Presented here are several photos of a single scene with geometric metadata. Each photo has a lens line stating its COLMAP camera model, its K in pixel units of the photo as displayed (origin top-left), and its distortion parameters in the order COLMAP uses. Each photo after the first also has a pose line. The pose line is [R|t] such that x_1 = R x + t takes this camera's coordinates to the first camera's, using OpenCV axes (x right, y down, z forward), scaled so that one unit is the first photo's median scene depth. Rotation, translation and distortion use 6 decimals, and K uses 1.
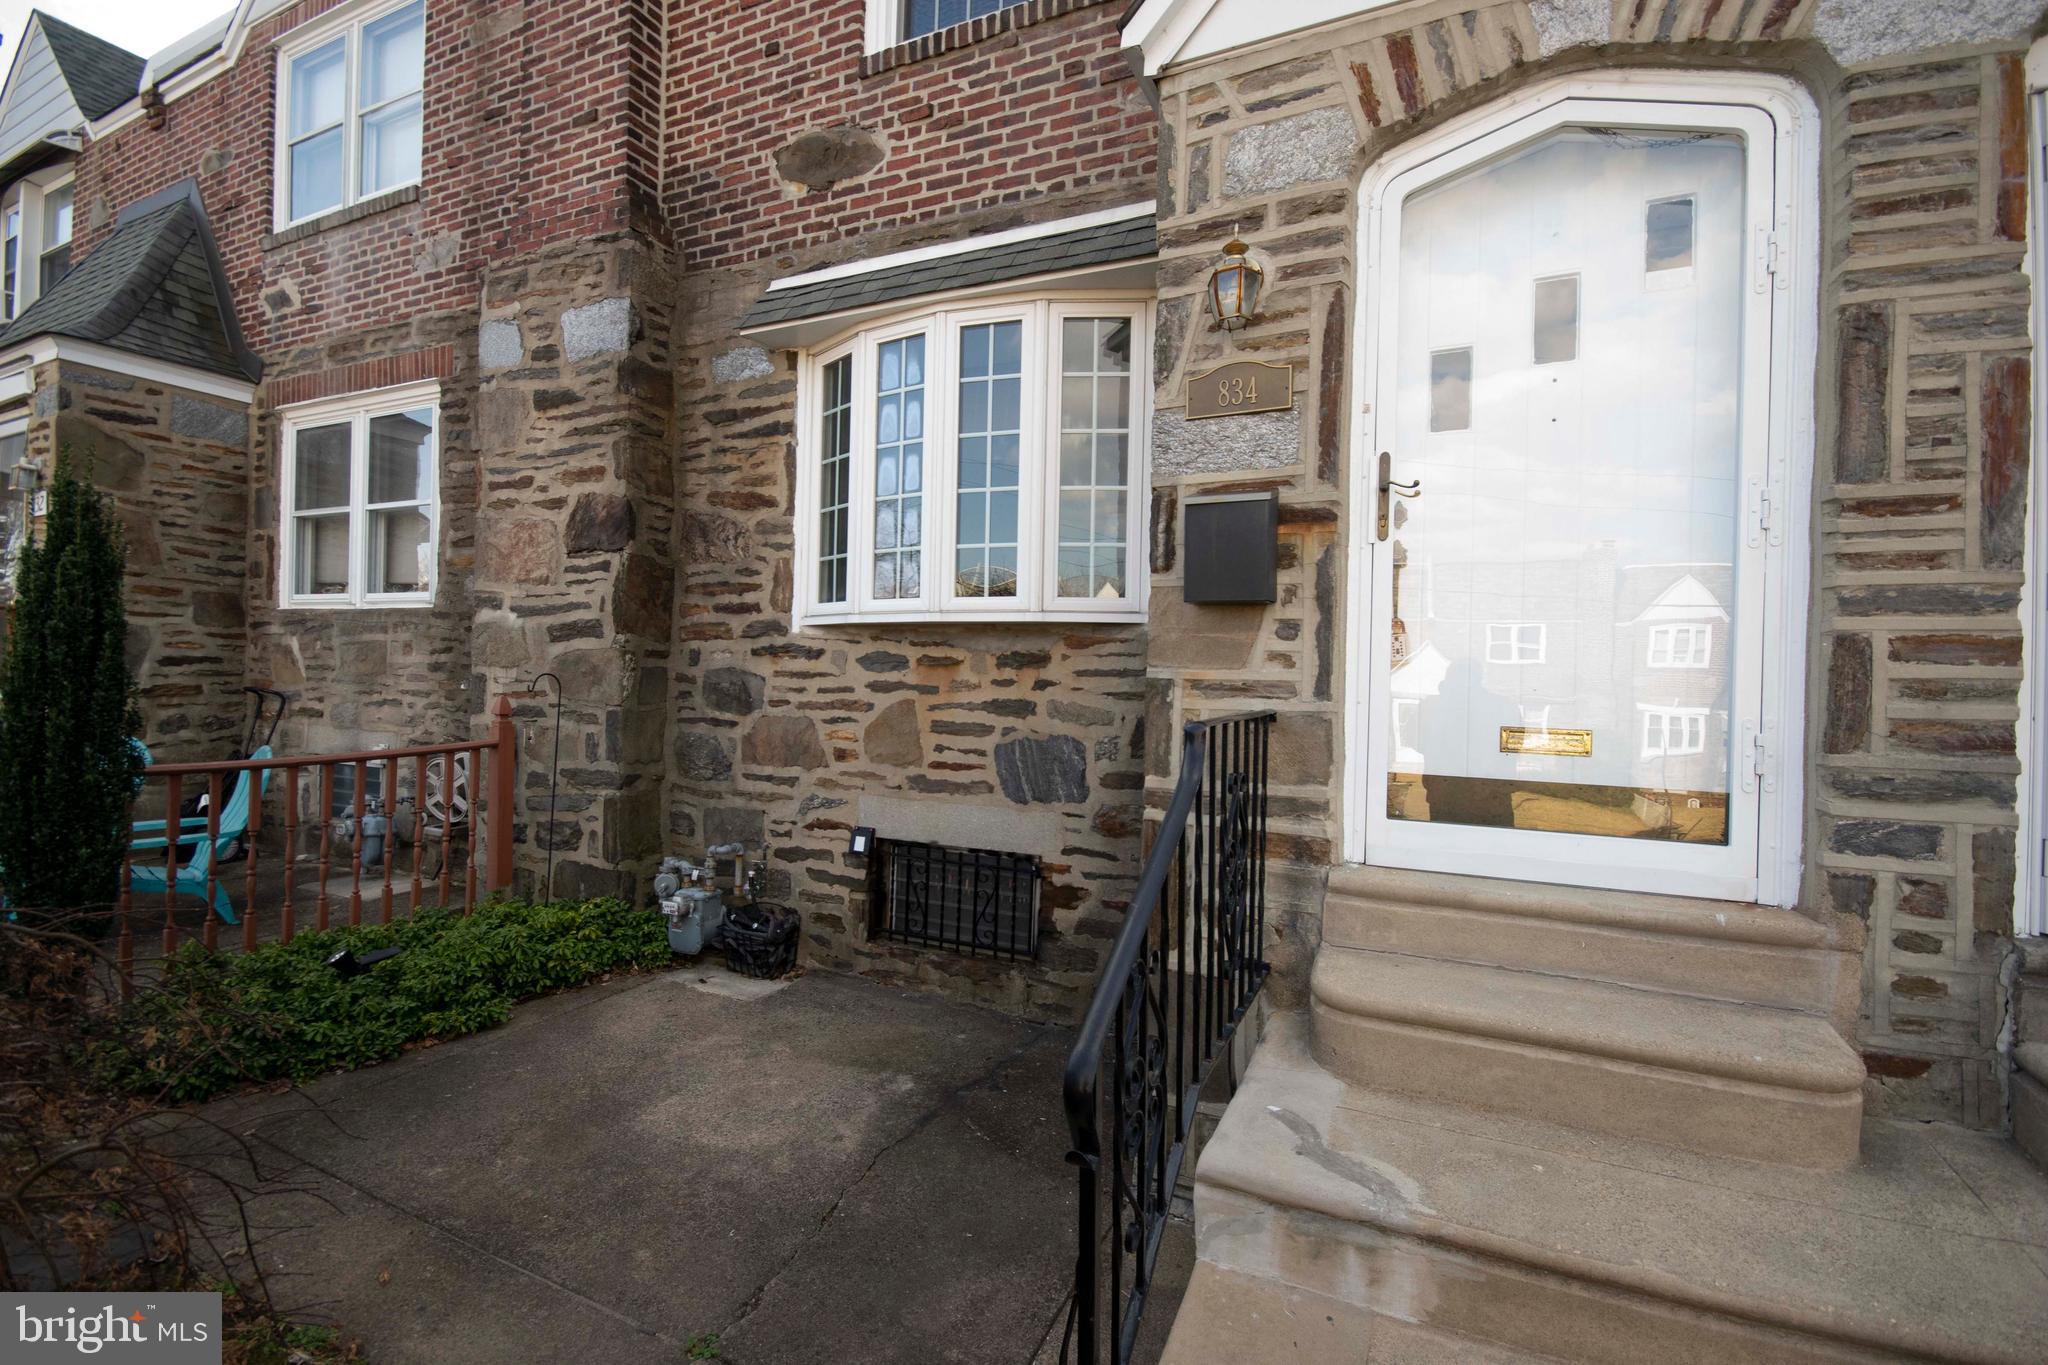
lens RADIAL K [[898.9, 0, 1030.3], [0, 898.9, 690.9], [0, 0, 1]] dist [-0.004641, -0.000270]
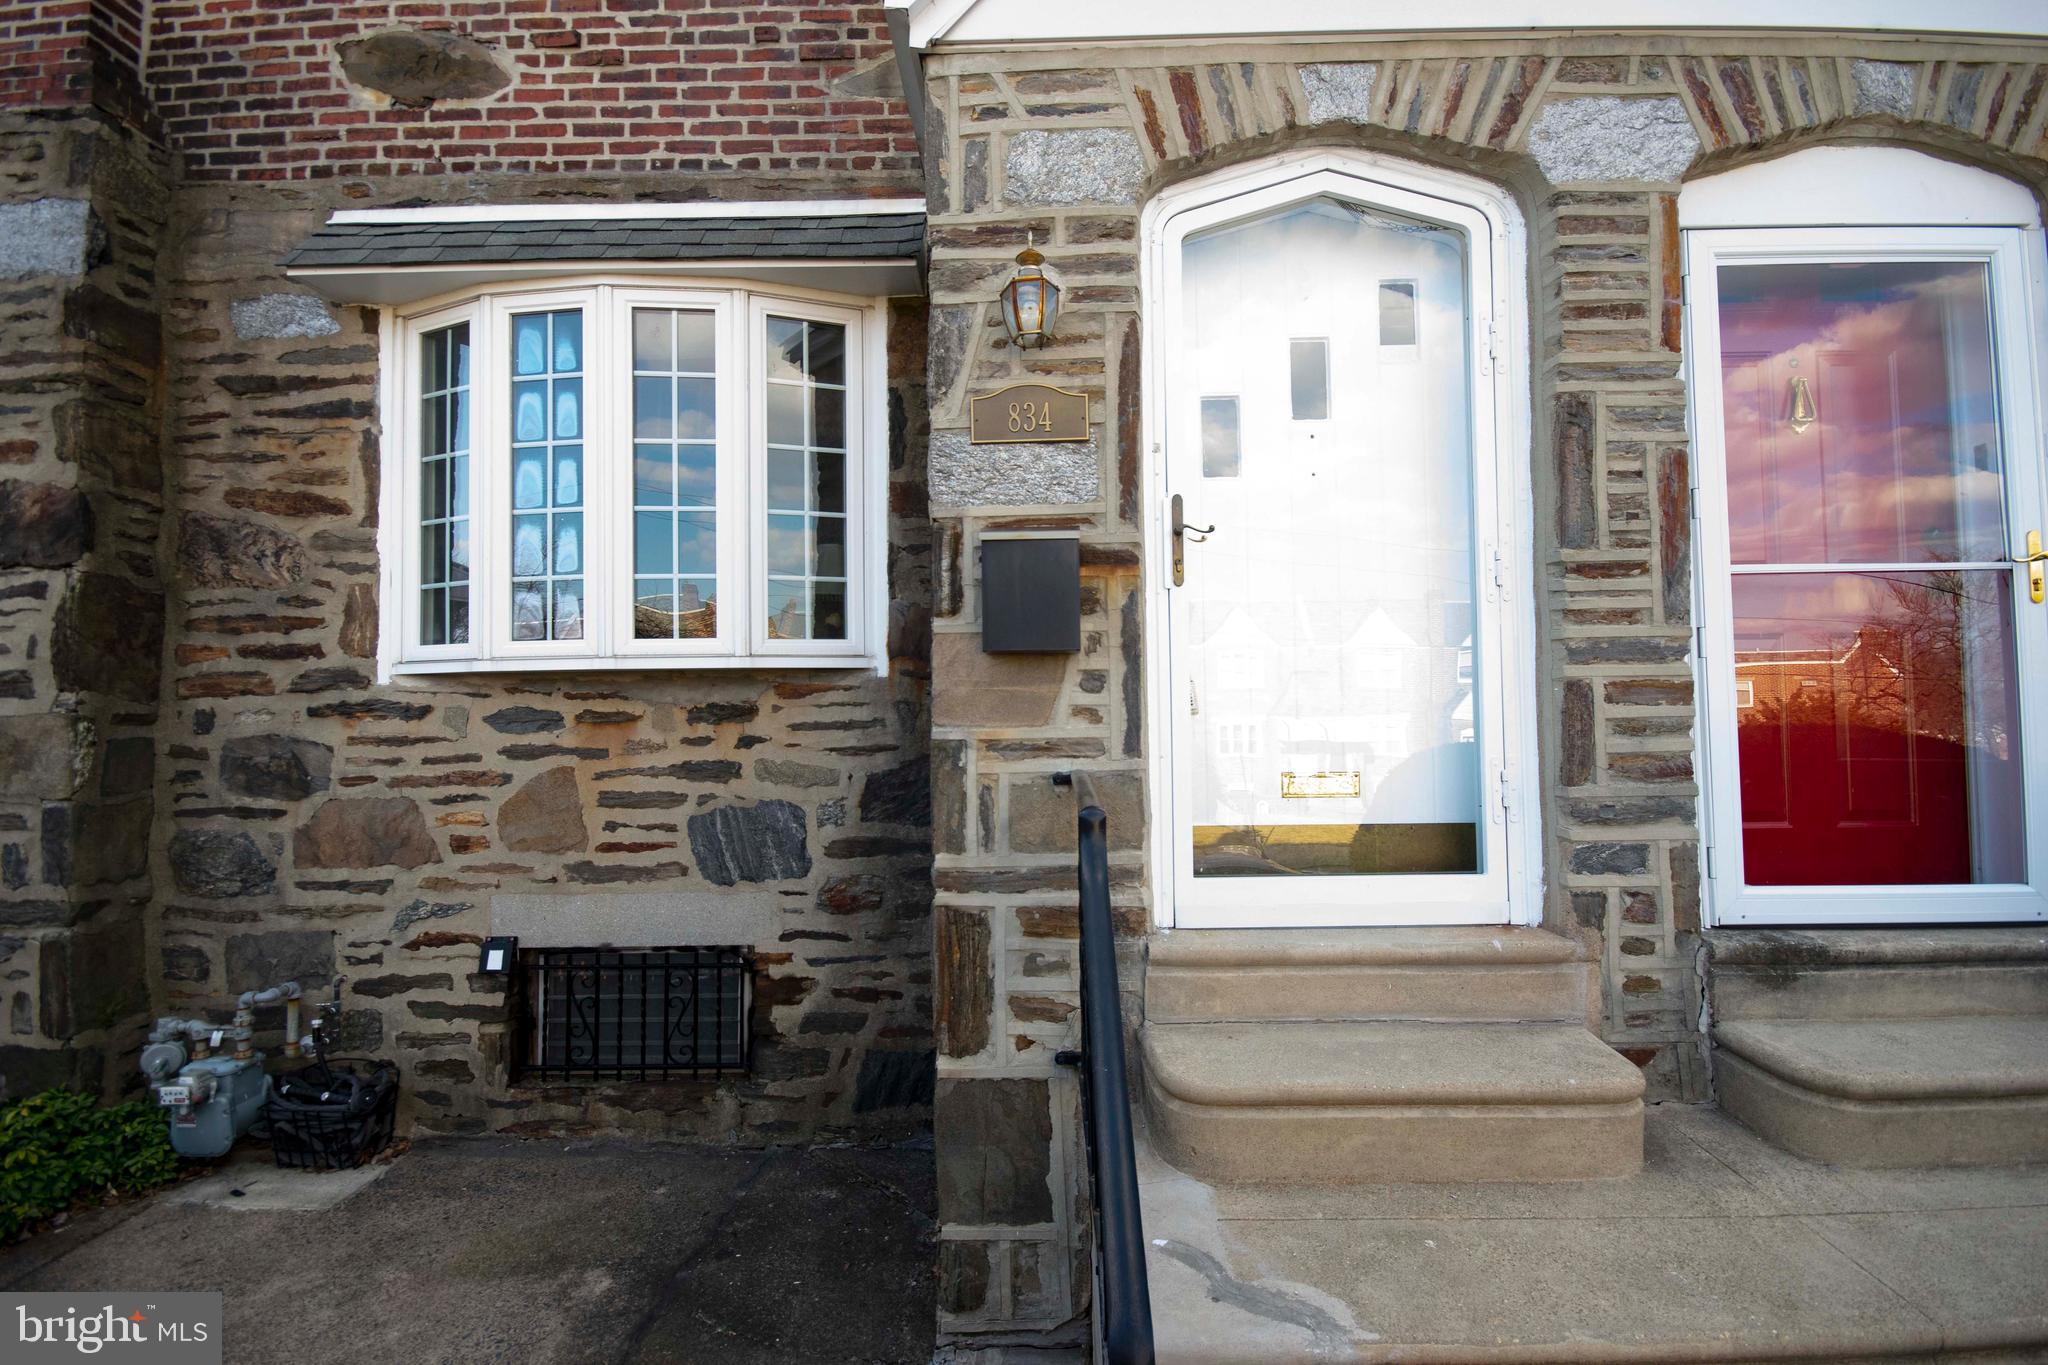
lens RADIAL K [[874.3, 0, 1000.9], [0, 874.3, 688.6], [0, 0, 1]] dist [0.020316, -0.019668]
pose [[0.910787, -0.024690, 0.412138, -0.104708], [0.038115, 0.998976, -0.024386, -0.026594], [-0.411114, 0.037919, 0.910795, 0.142661]]
